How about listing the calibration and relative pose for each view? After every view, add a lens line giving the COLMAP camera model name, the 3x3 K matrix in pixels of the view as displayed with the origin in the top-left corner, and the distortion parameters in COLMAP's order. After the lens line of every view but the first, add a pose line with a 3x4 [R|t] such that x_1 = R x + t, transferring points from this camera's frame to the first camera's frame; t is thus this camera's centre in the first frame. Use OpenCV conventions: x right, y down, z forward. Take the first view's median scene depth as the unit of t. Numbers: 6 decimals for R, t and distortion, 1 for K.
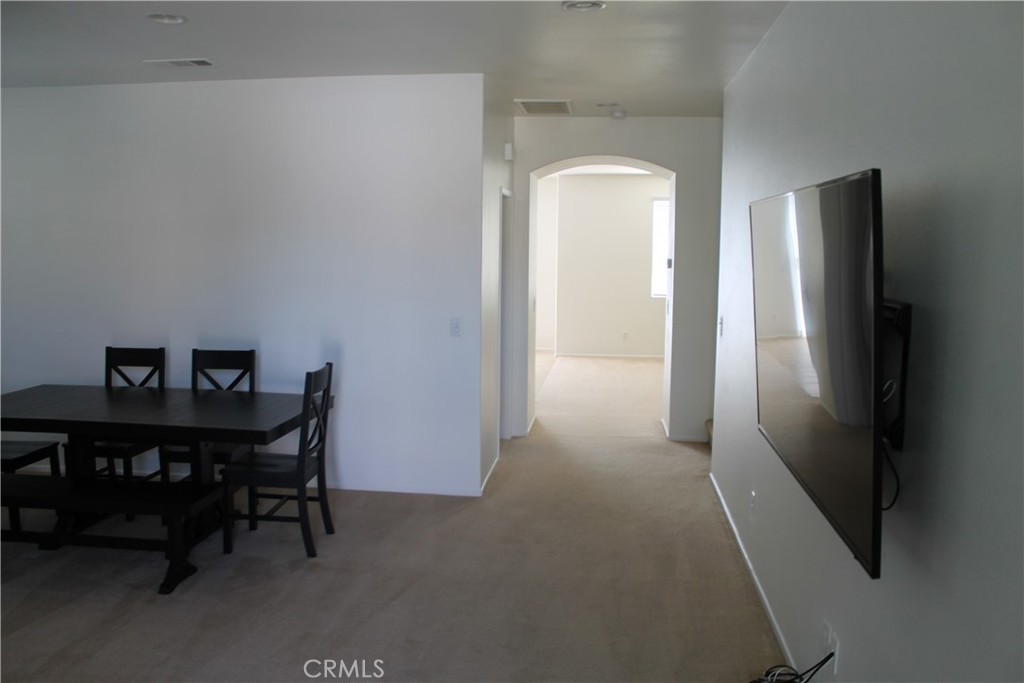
lens RADIAL K [[856.2, 0, 507.0], [0, 856.2, 343.0], [0, 0, 1]] dist [-0.167820, 0.150193]
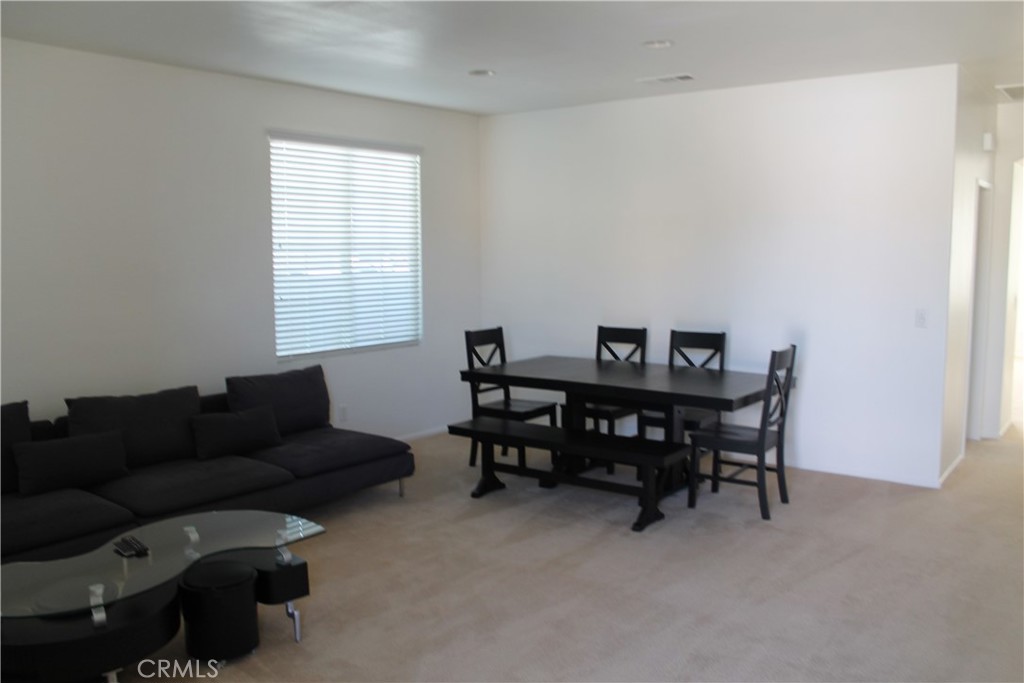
lens RADIAL K [[856.2, 0, 507.0], [0, 856.2, 343.0], [0, 0, 1]] dist [-0.167820, 0.150193]
pose [[0.856415, 0.040223, -0.514718, 0.030229], [-0.043751, 0.999029, 0.005275, 0.031446], [0.514430, 0.018002, 0.857343, -0.107443]]
